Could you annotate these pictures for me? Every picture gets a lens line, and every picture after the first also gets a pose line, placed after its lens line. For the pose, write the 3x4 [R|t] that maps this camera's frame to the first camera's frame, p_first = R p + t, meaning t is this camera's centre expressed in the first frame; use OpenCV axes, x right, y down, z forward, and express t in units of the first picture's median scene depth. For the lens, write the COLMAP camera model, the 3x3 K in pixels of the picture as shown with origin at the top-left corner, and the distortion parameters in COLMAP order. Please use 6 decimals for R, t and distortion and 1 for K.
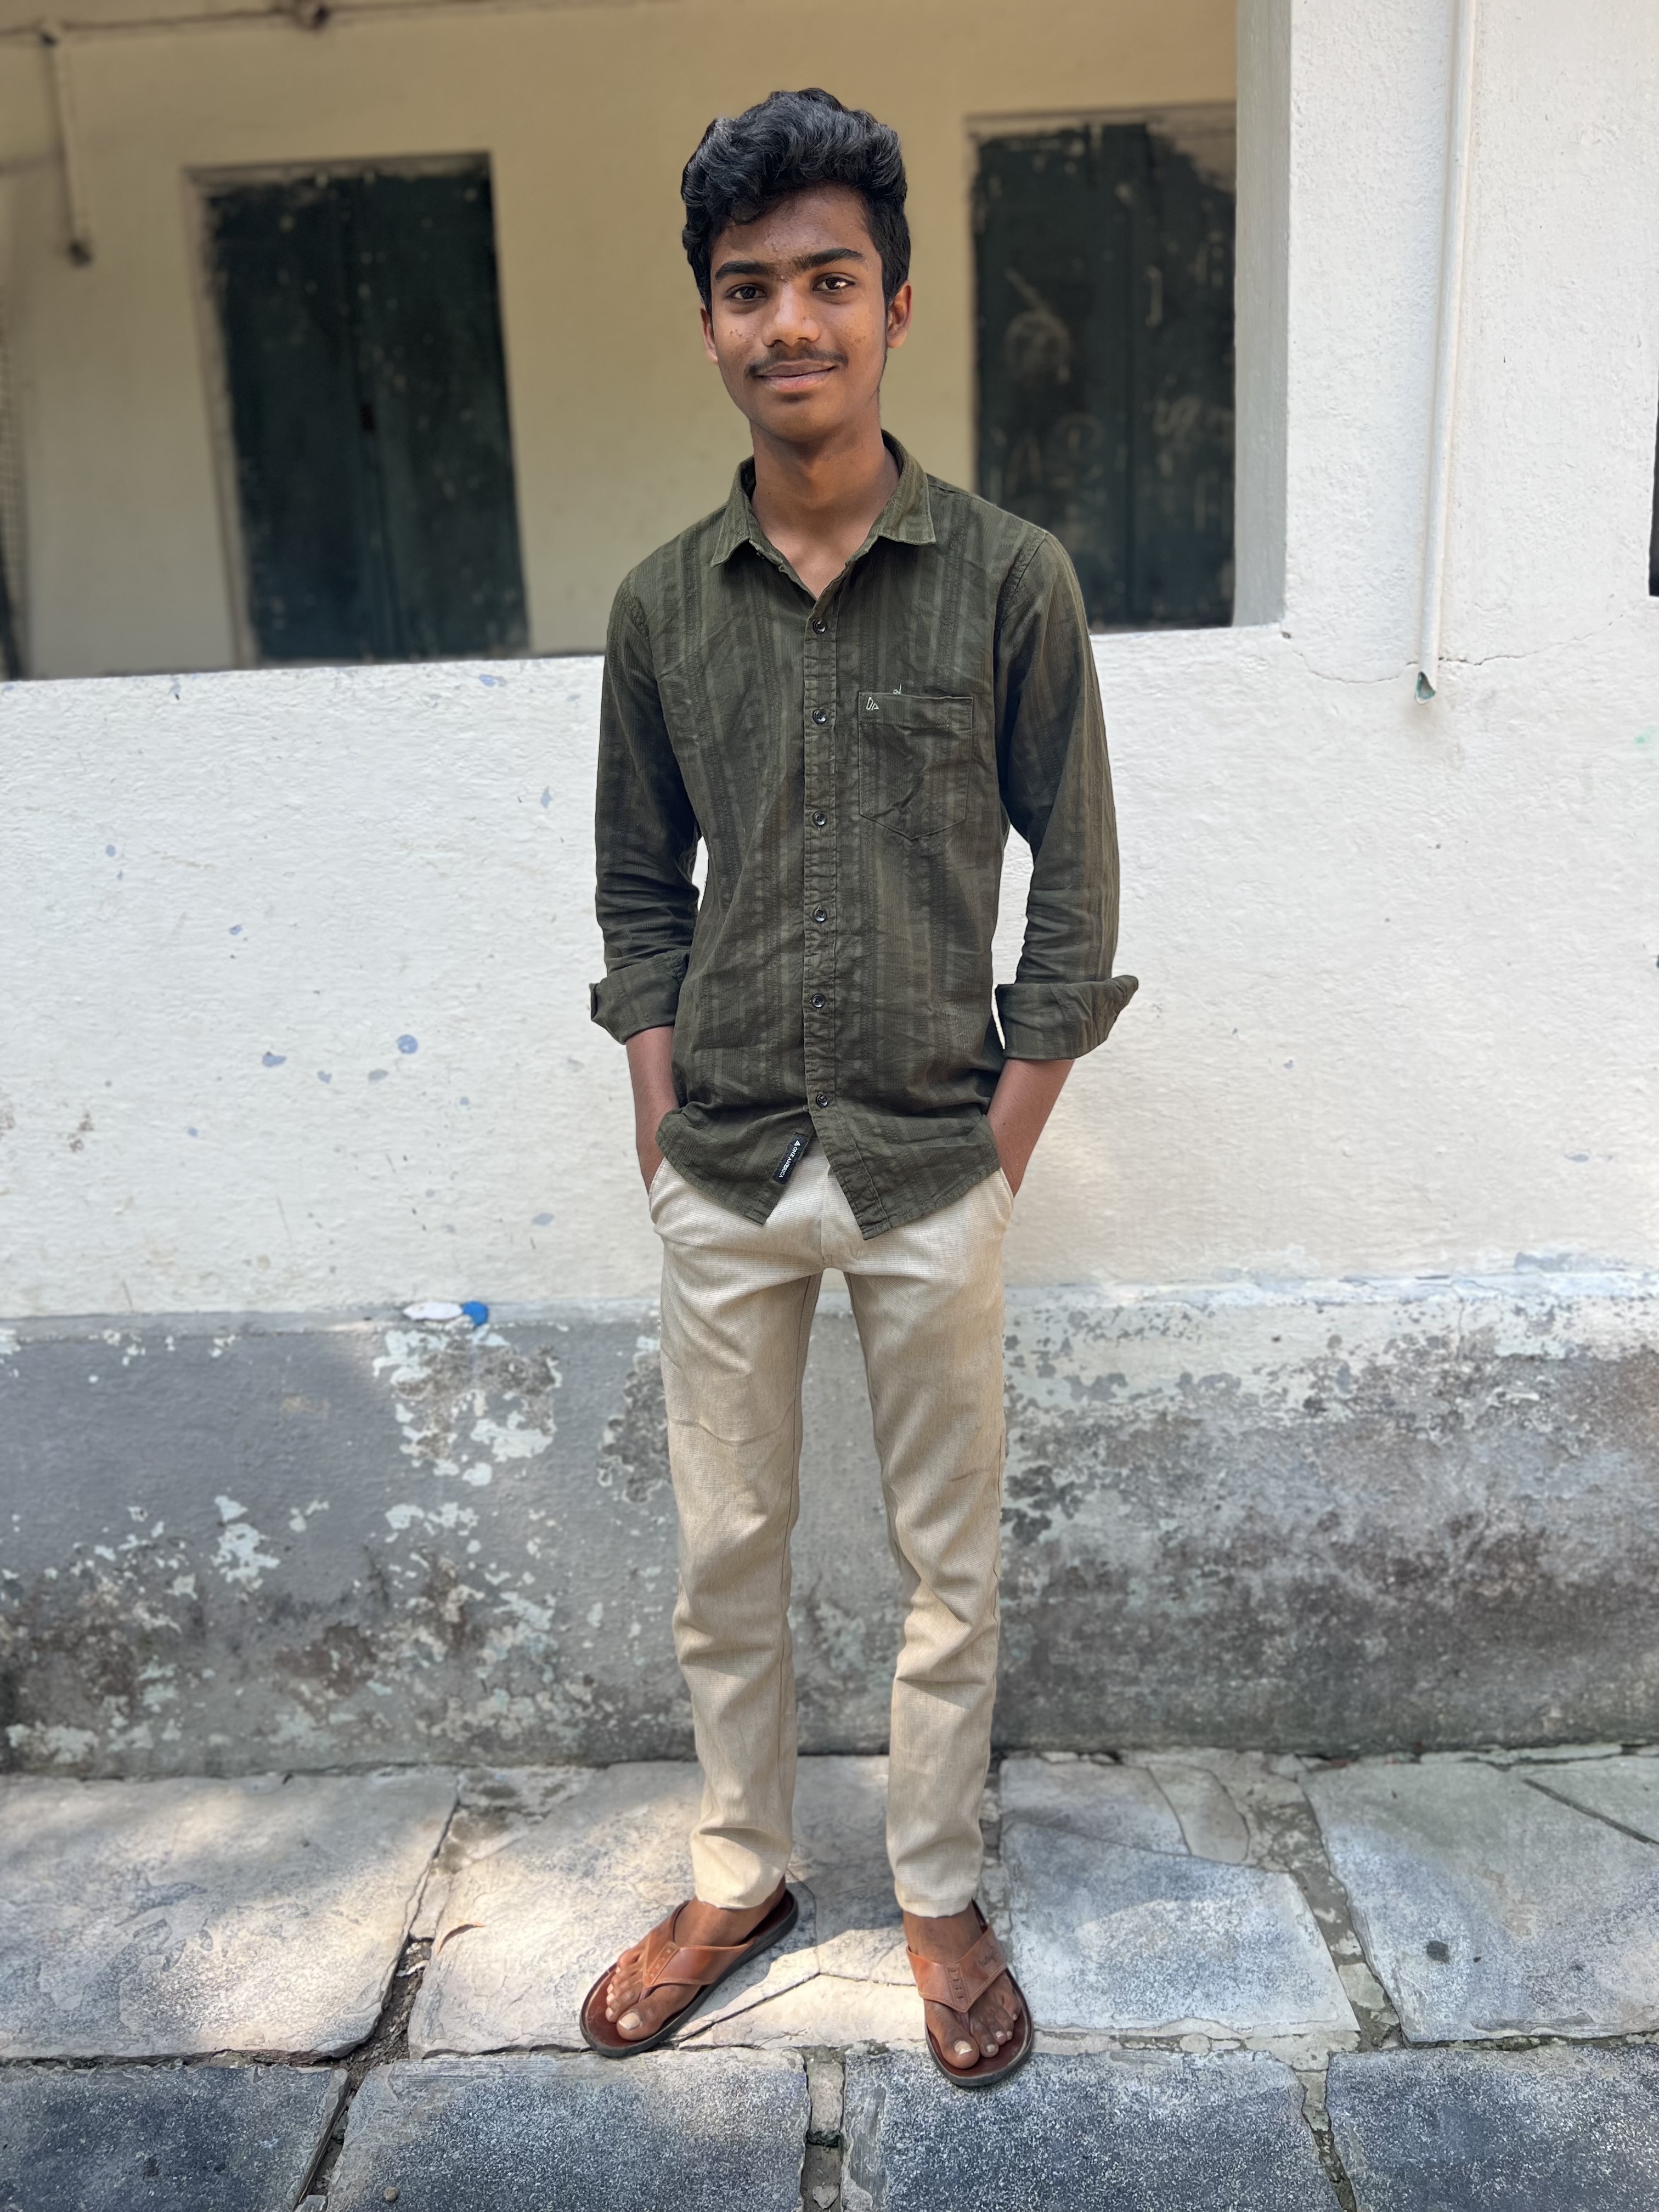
lens RADIAL K [[1708.8, 0, 839.0], [0, 1708.8, 1106.9], [0, 0, 1]] dist [0.026508, -0.040787]
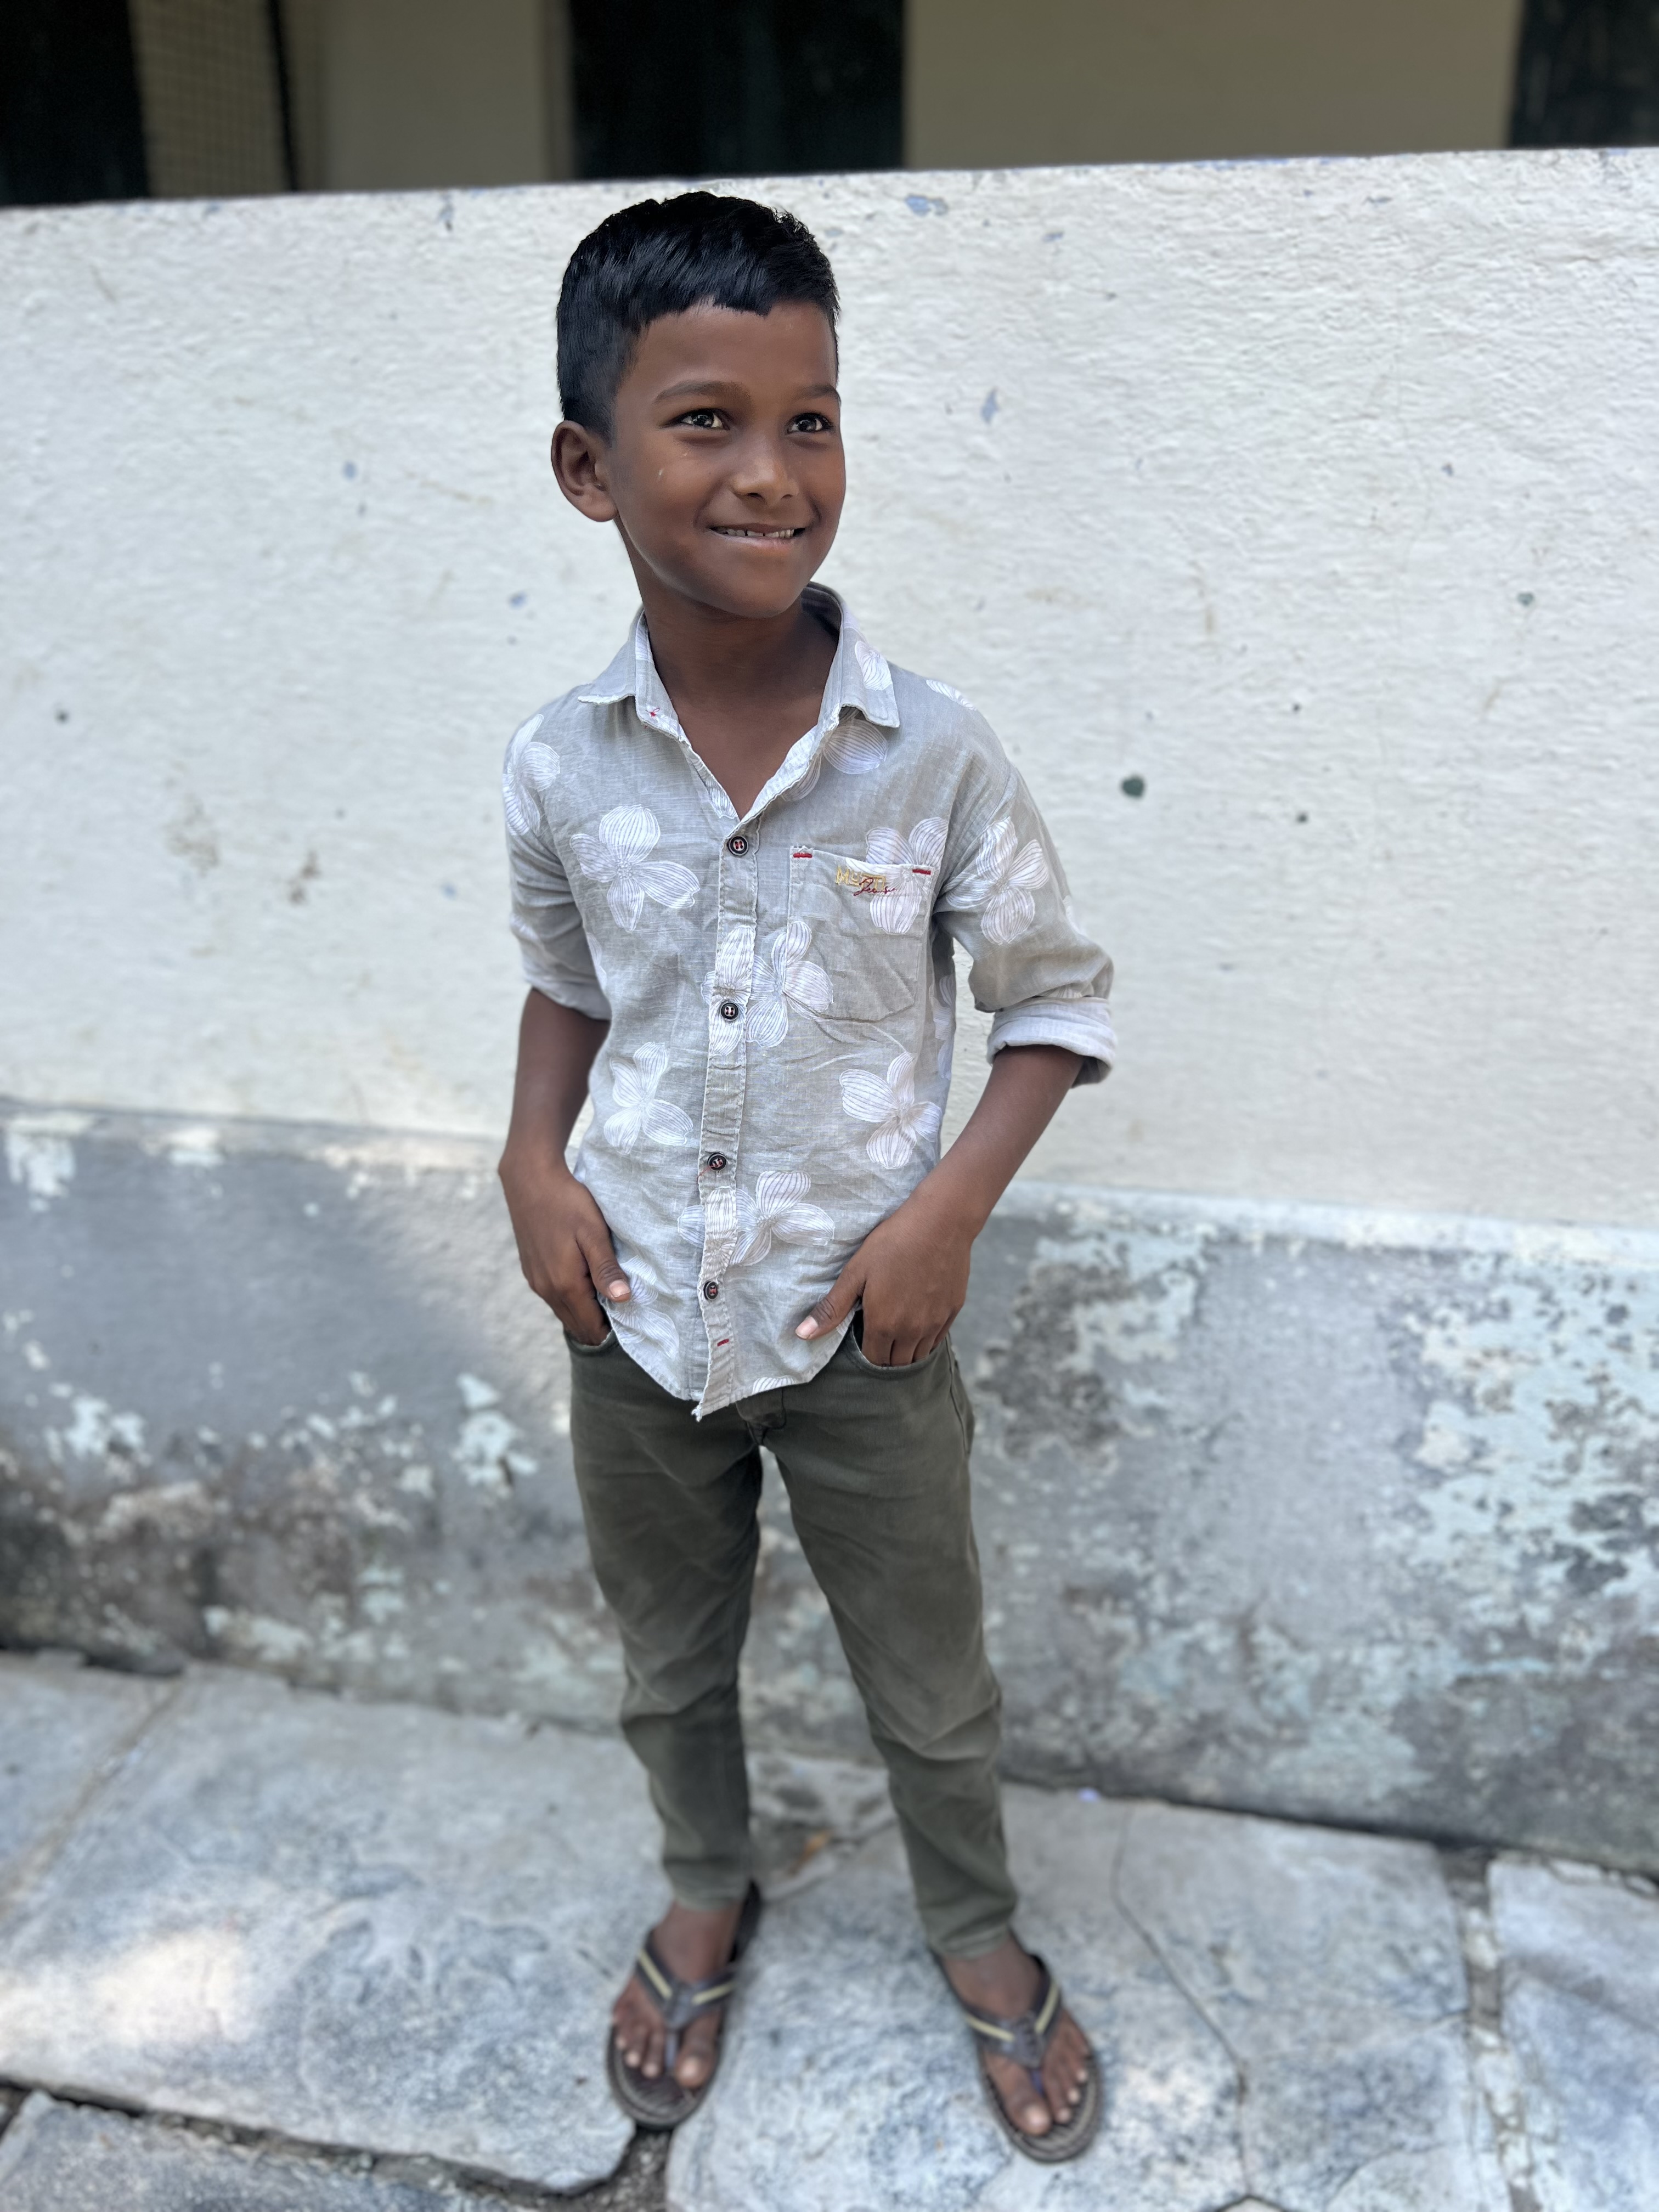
lens RADIAL K [[1708.8, 0, 833.0], [0, 1708.8, 1122.3], [0, 0, 1]] dist [0.026508, -0.040787]
pose [[0.982250, 0.100416, -0.158434, -0.095706], [-0.075960, 0.985224, 0.153507, -0.011890], [0.171507, -0.138747, 0.975364, 0.313992]]
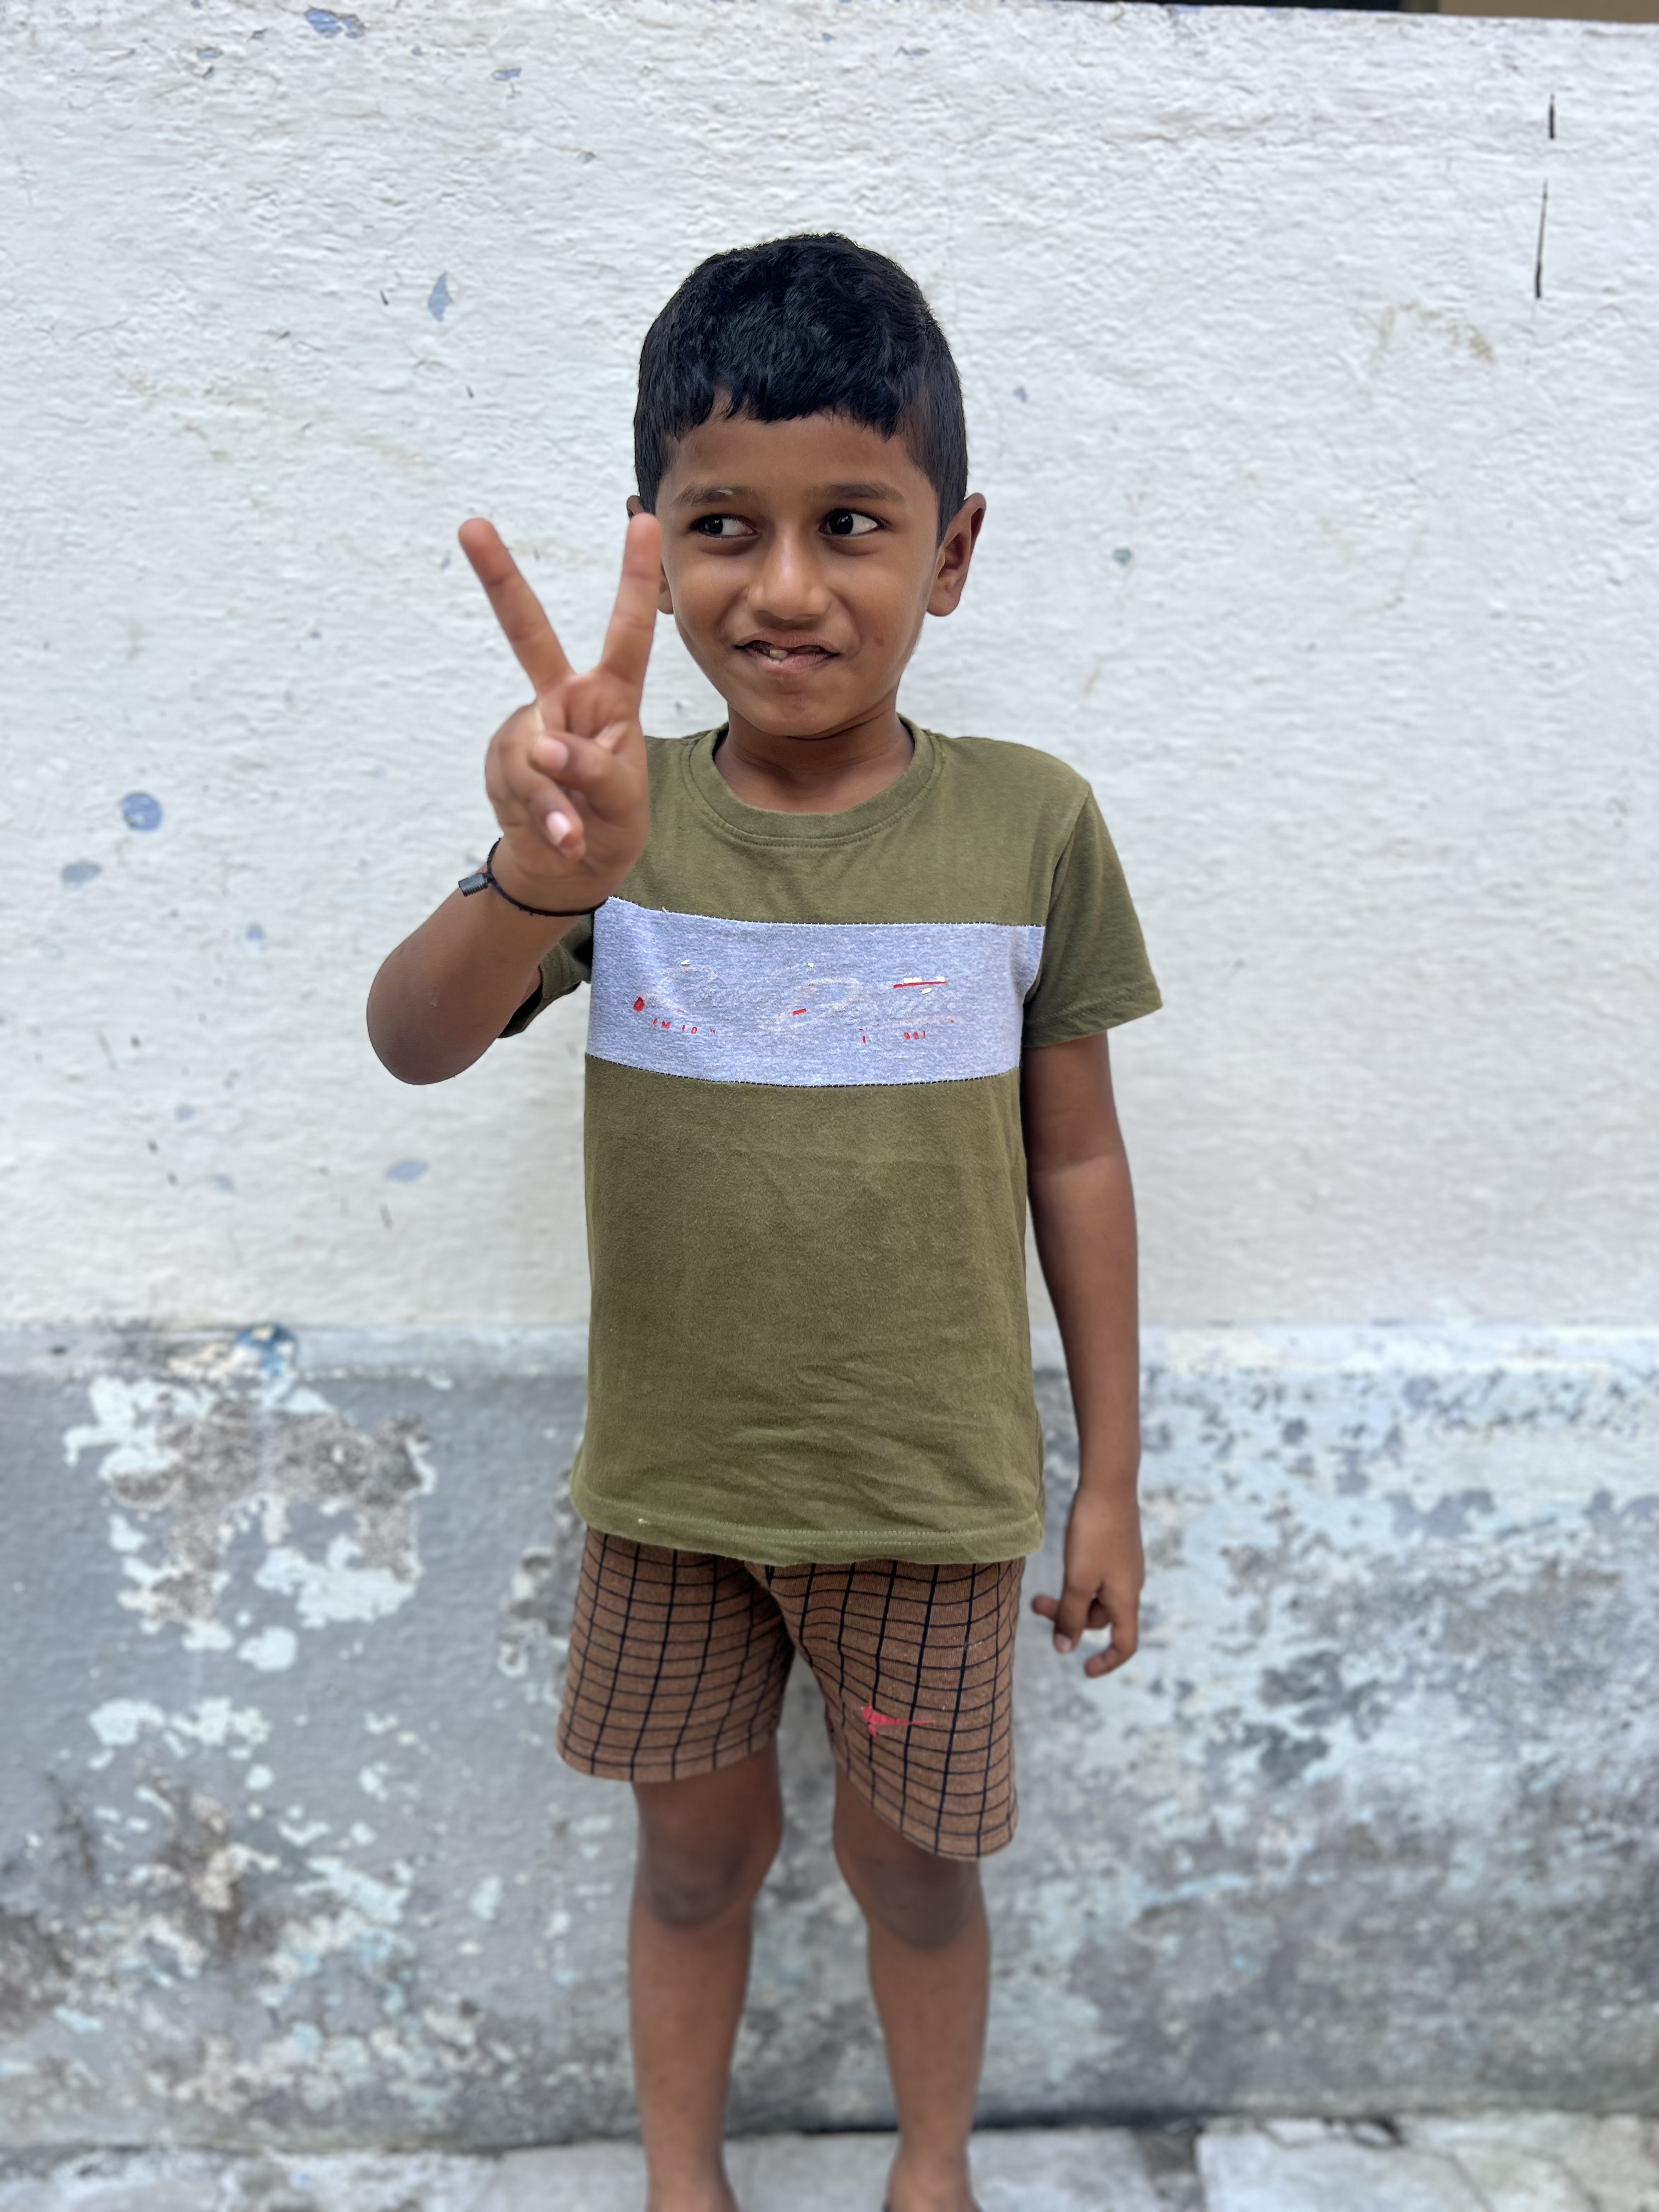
lens RADIAL K [[1708.8, 0, 839.0], [0, 1708.8, 1107.1], [0, 0, 1]] dist [0.026508, -0.040787]
pose [[0.996407, 0.035137, 0.077059, -0.084179], [-0.038043, 0.998606, 0.036577, 0.022752], [-0.075666, -0.039377, 0.996355, 0.475209]]
